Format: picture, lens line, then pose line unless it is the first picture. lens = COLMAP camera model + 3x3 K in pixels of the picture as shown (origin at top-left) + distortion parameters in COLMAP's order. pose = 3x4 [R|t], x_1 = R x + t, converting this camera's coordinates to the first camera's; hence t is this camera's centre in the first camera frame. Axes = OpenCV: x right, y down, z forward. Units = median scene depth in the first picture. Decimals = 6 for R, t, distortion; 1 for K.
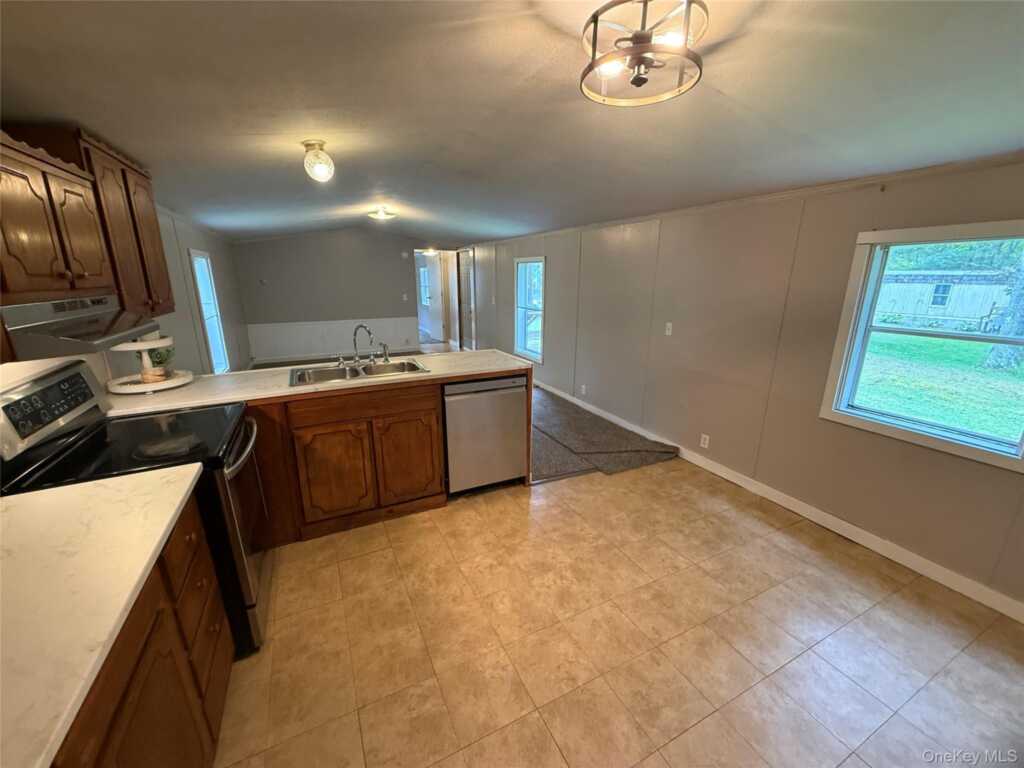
lens RADIAL K [[408.5, 0, 509.6], [0, 408.5, 384.8], [0, 0, 1]] dist [0.000687, -0.000080]
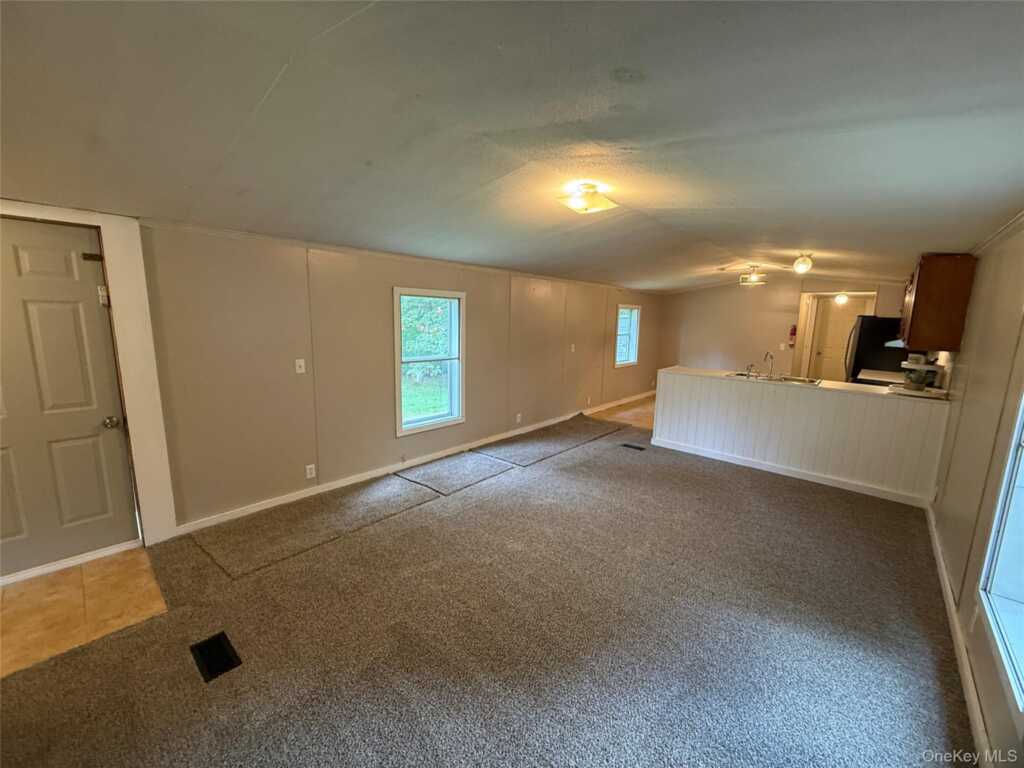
lens RADIAL K [[408.5, 0, 509.6], [0, 408.5, 384.8], [0, 0, 1]] dist [0.000687, -0.000080]
pose [[-0.378445, -0.163314, 0.911103, -1.578126], [0.220253, 0.940151, 0.260008, -0.722747], [-0.899037, 0.299072, -0.319825, 2.679584]]
